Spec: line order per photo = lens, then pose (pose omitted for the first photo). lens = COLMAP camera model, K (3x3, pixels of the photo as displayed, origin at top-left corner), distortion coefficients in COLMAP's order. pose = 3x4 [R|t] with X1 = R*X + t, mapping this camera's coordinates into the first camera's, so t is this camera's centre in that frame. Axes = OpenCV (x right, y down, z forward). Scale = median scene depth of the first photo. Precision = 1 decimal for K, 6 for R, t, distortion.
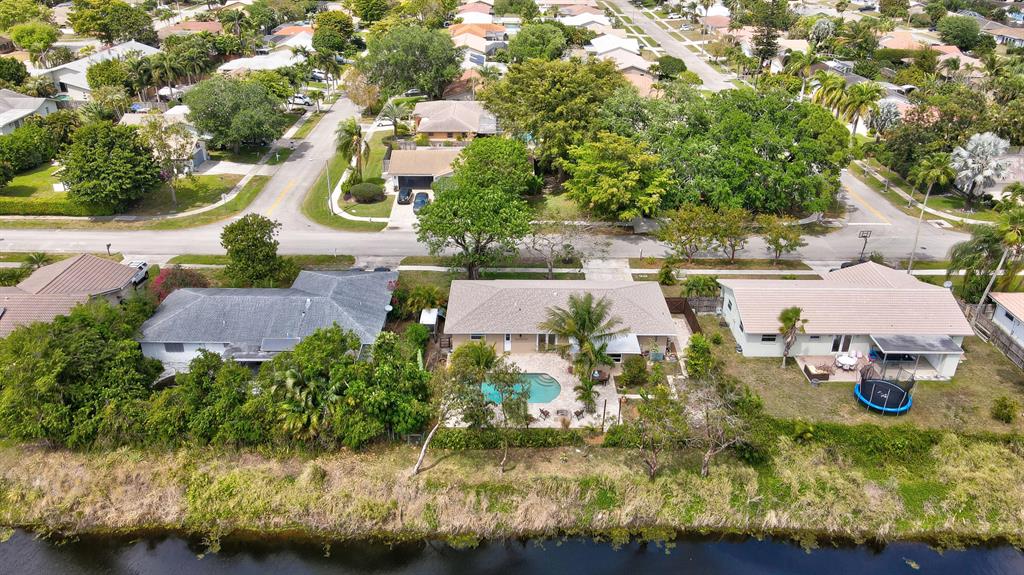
lens RADIAL K [[769.8, 0, 525.0], [0, 769.8, 288.5], [0, 0, 1]] dist [-0.002584, 0.005683]
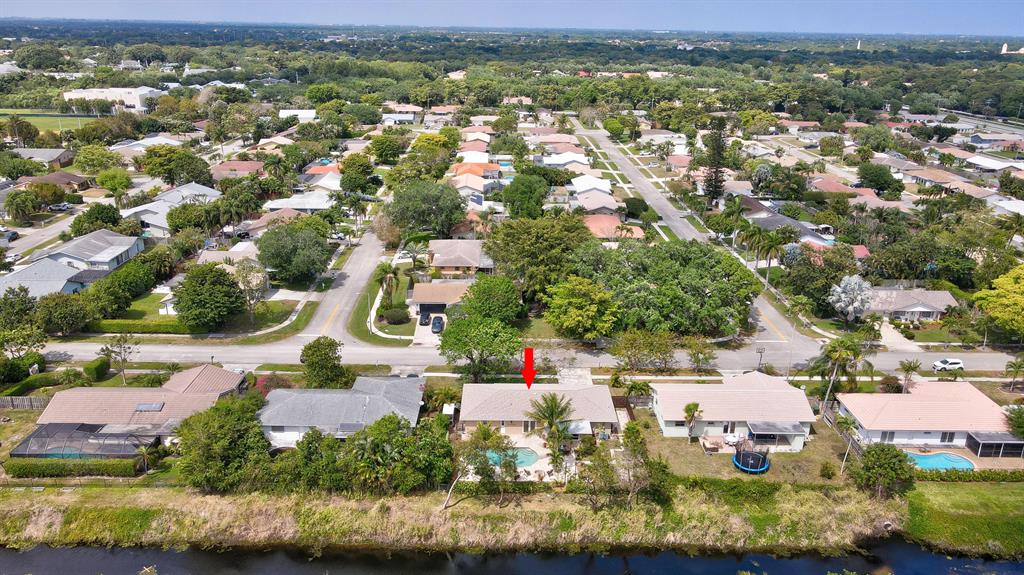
lens RADIAL K [[769.8, 0, 525.0], [0, 769.8, 288.5], [0, 0, 1]] dist [-0.002584, 0.005683]
pose [[0.999929, 0.003890, 0.011300, 0.001563], [-0.002399, 0.991627, -0.129111, -0.001258], [-0.011707, 0.129074, 0.991566, -0.376825]]
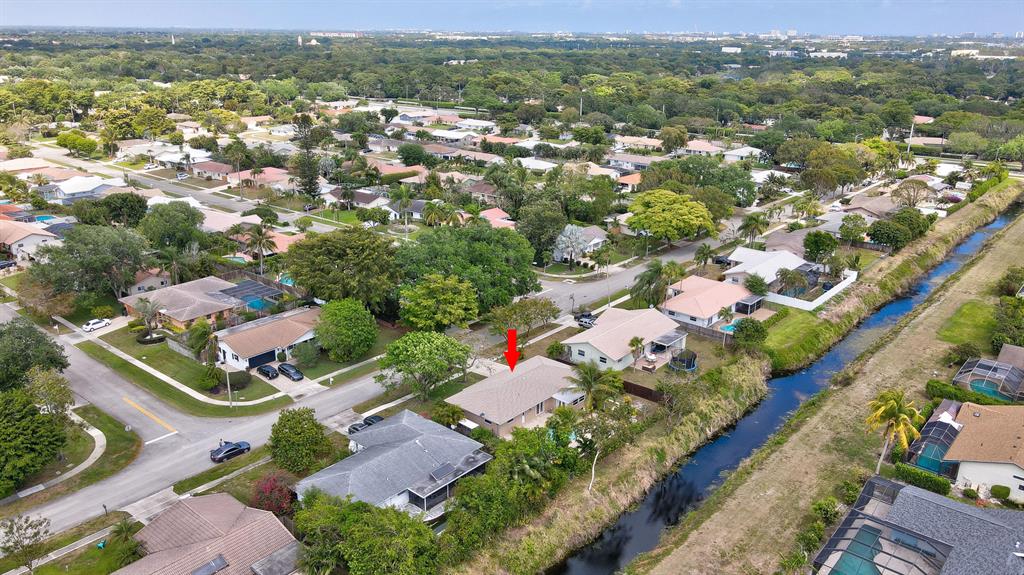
lens RADIAL K [[769.8, 0, 525.0], [0, 769.8, 288.5], [0, 0, 1]] dist [-0.002584, 0.005683]
pose [[0.643916, -0.246022, 0.724462, -0.816013], [0.334599, 0.942091, 0.022530, -0.156021], [-0.688053, 0.227897, 0.688946, -0.084379]]
